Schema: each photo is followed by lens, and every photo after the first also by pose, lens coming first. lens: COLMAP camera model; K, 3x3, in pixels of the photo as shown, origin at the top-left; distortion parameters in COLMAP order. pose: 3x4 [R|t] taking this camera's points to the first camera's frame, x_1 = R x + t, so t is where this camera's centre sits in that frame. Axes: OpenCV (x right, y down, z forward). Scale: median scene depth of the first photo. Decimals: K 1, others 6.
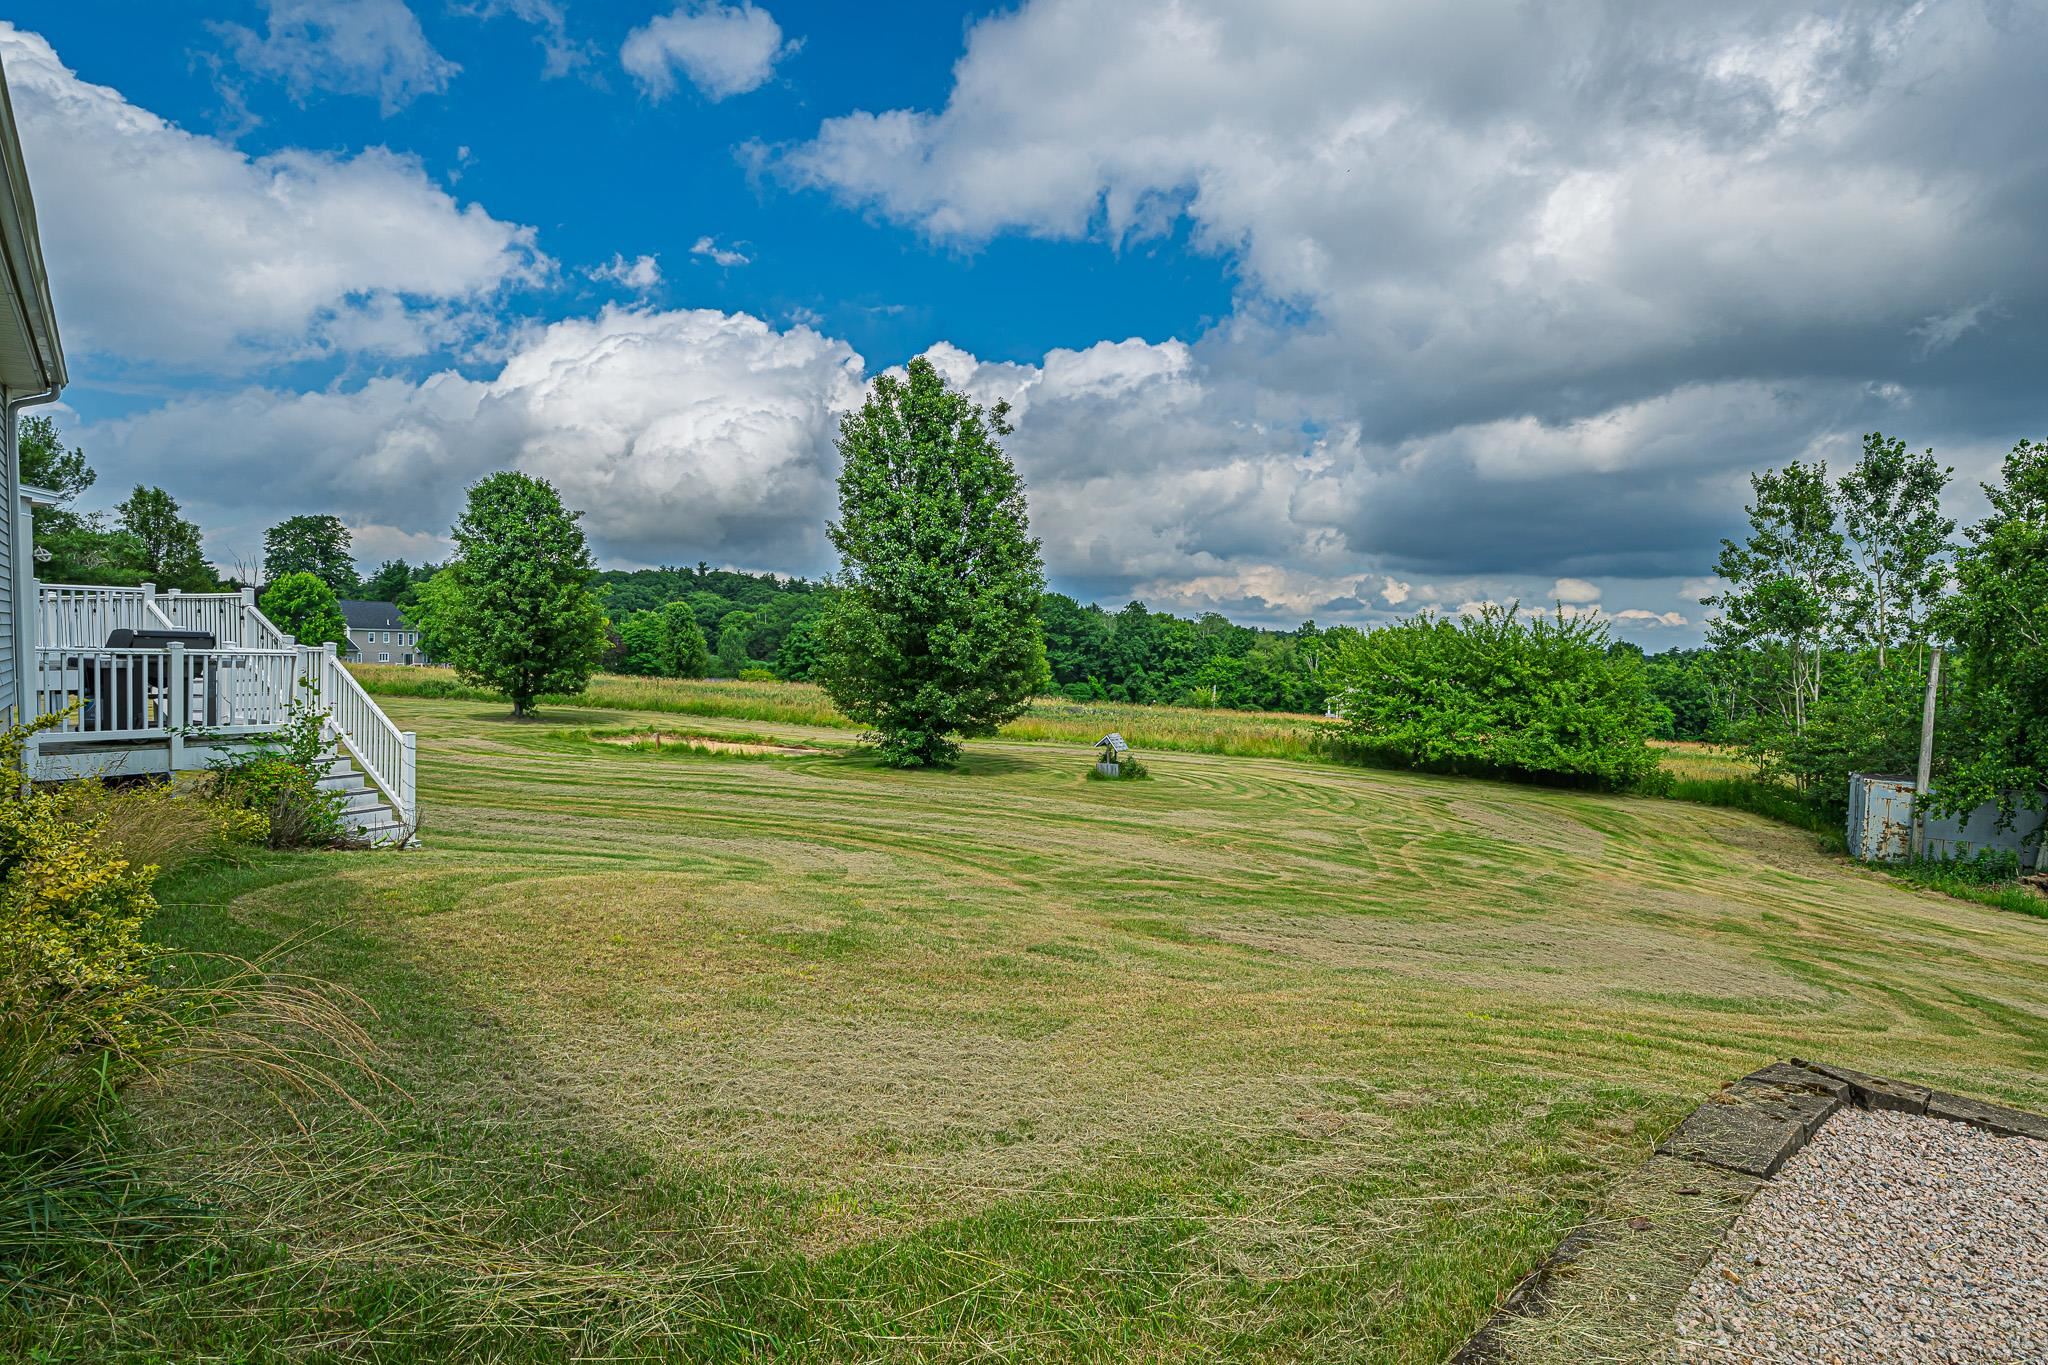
lens RADIAL K [[1053.6, 0, 1031.0], [0, 1053.6, 697.9], [0, 0, 1]] dist [-0.000803, -0.000140]
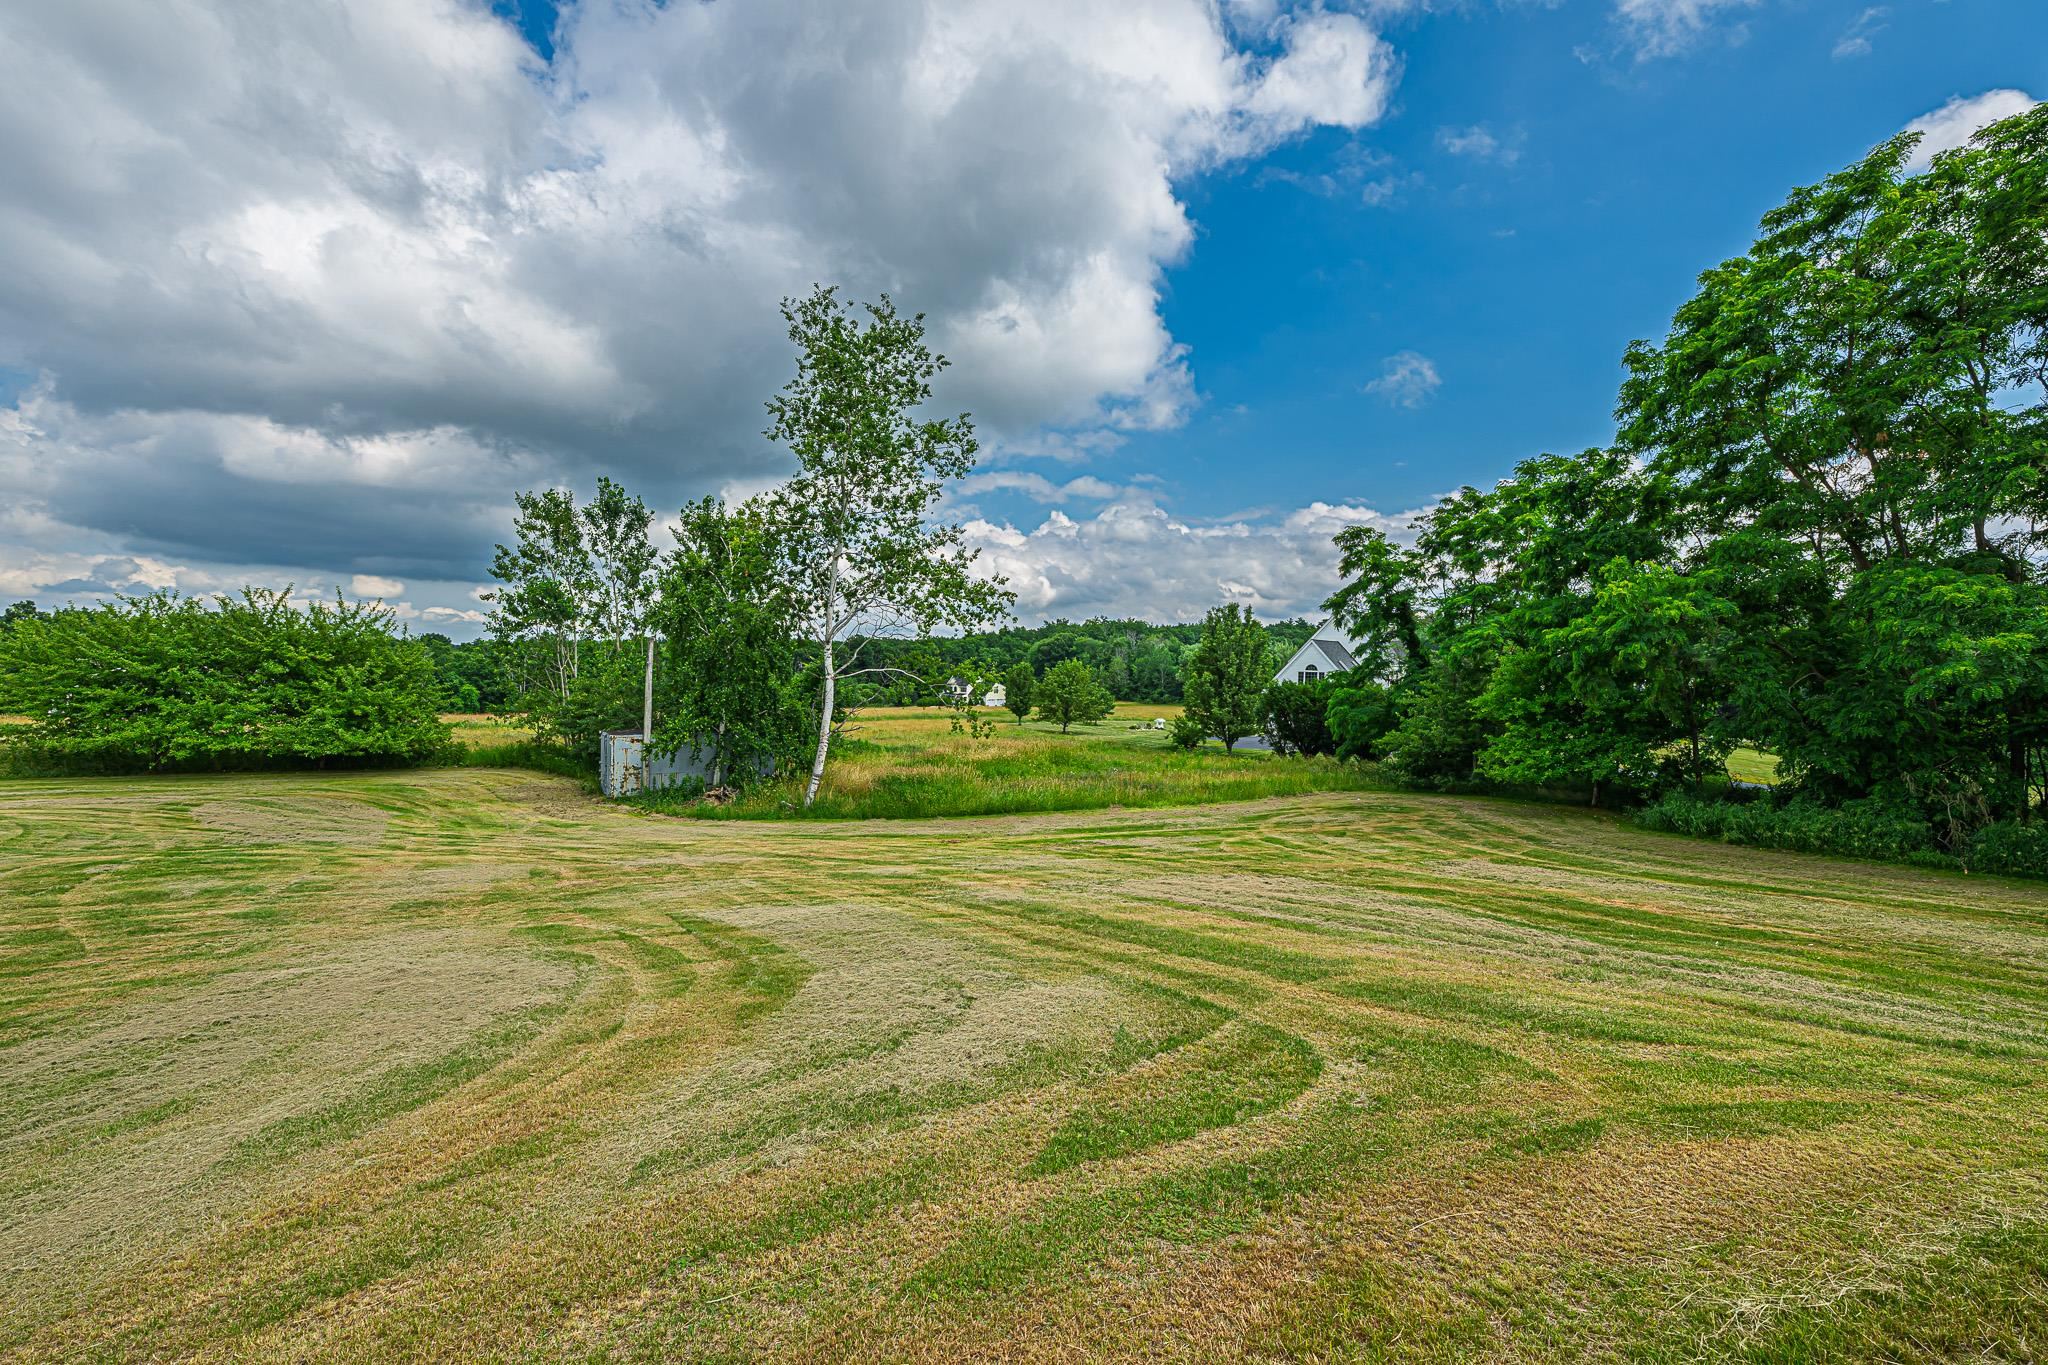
lens RADIAL K [[810.8, 0, 1018.2], [0, 810.8, 686.6], [0, 0, 1]] dist [0.000063, 0.000012]
pose [[0.423208, -0.043331, 0.904996, 0.074319], [0.033543, 0.998920, 0.032142, 0.000624], [-0.905411, 0.016753, 0.424205, 0.085389]]
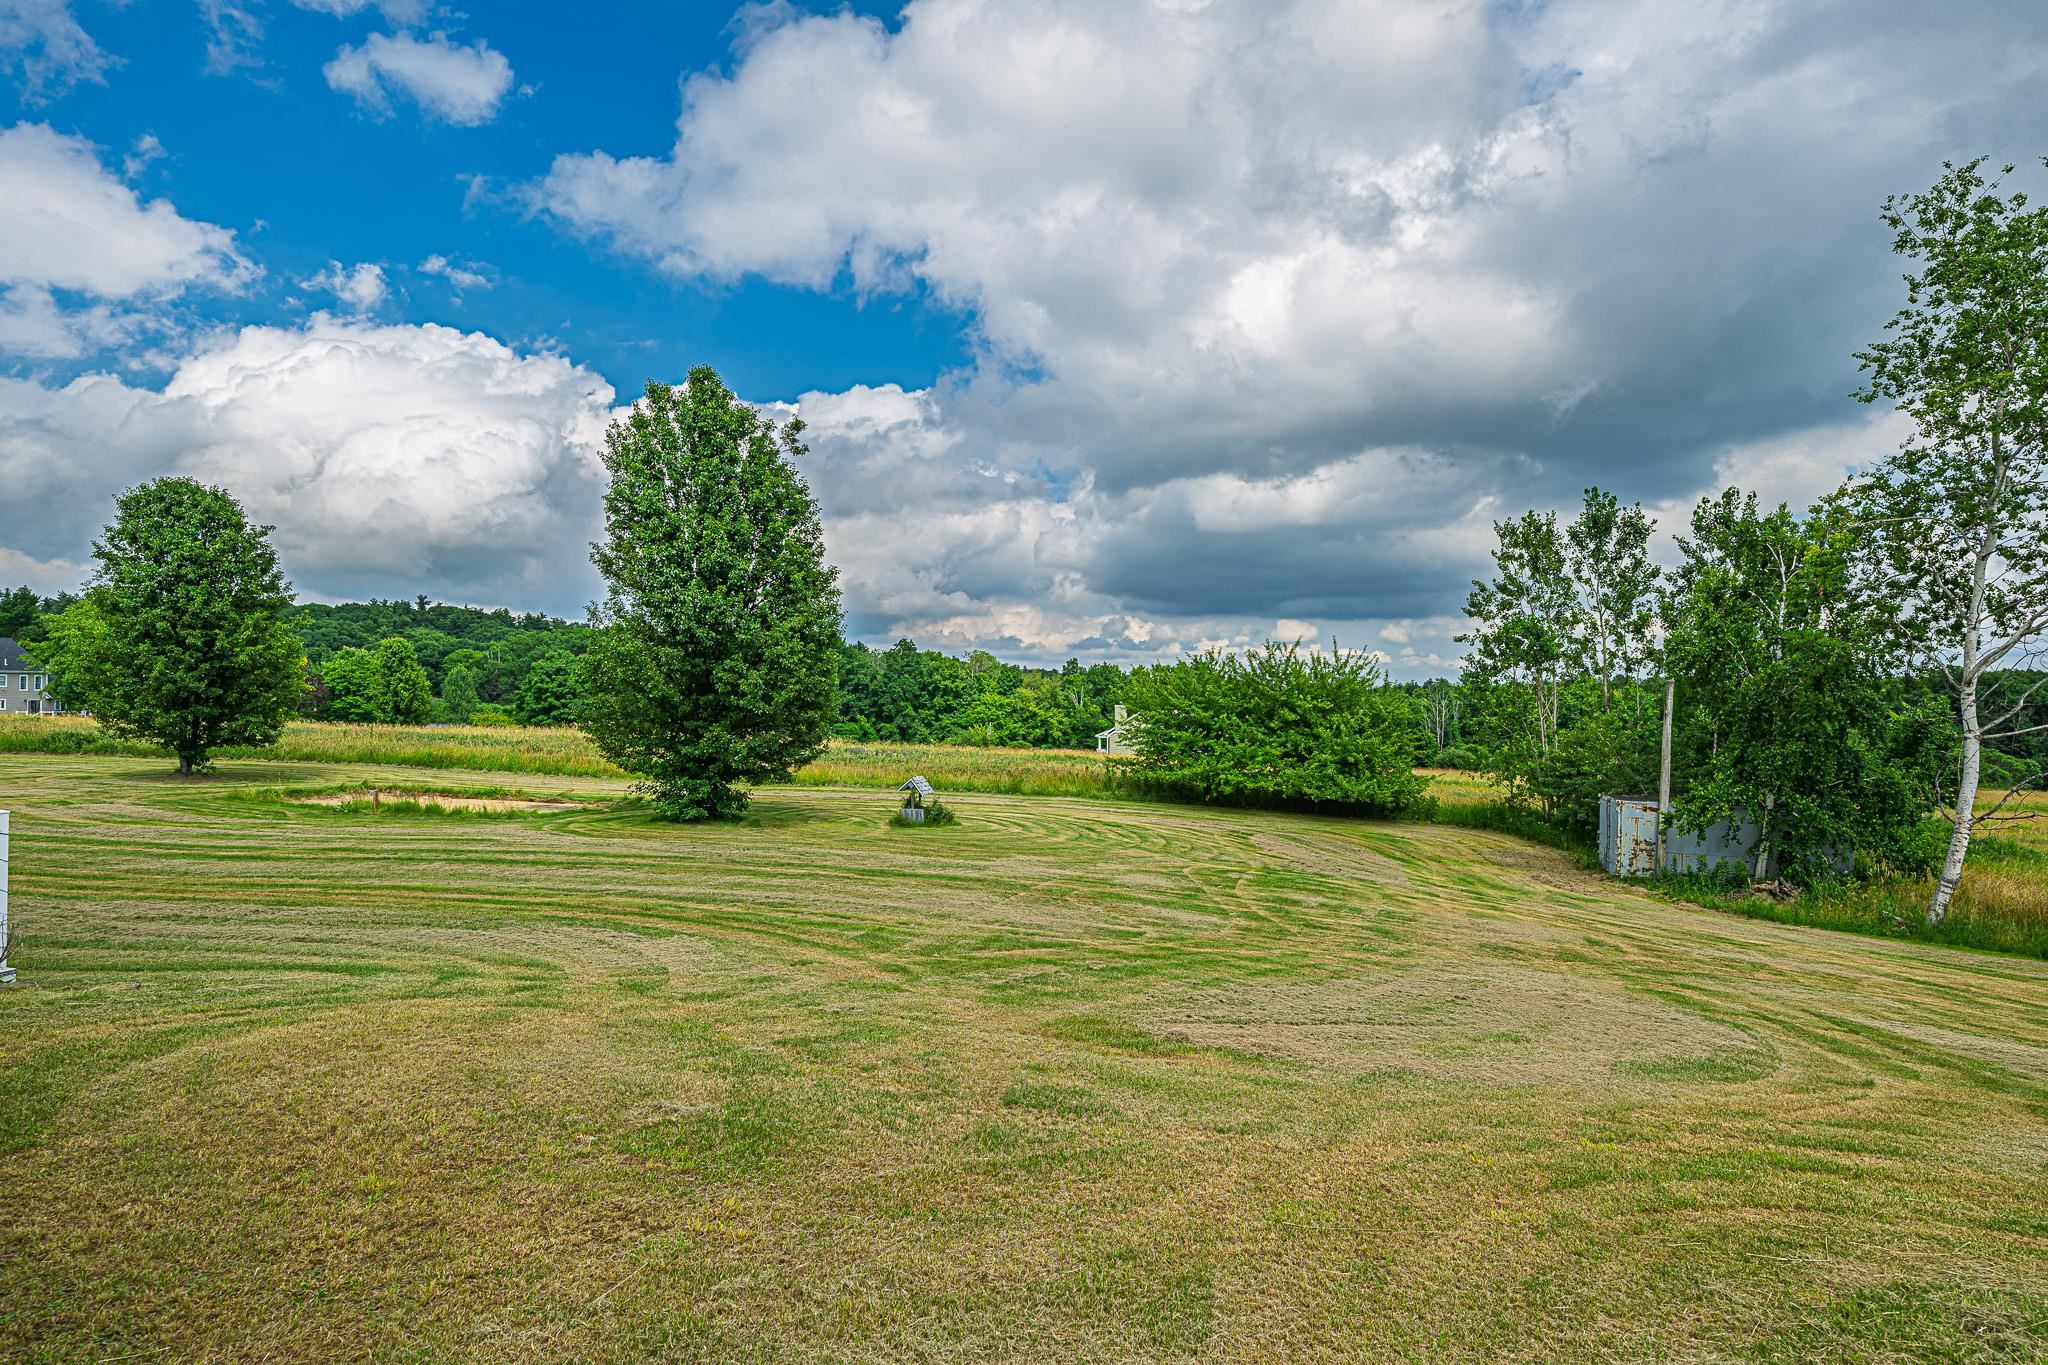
lens RADIAL K [[1053.6, 0, 1031.0], [0, 1053.6, 697.9], [0, 0, 1]] dist [-0.000803, -0.000140]
pose [[0.975197, -0.010205, 0.221102, -0.026473], [0.018291, 0.999235, -0.034558, -0.001453], [-0.220581, 0.037745, 0.974638, 0.056278]]
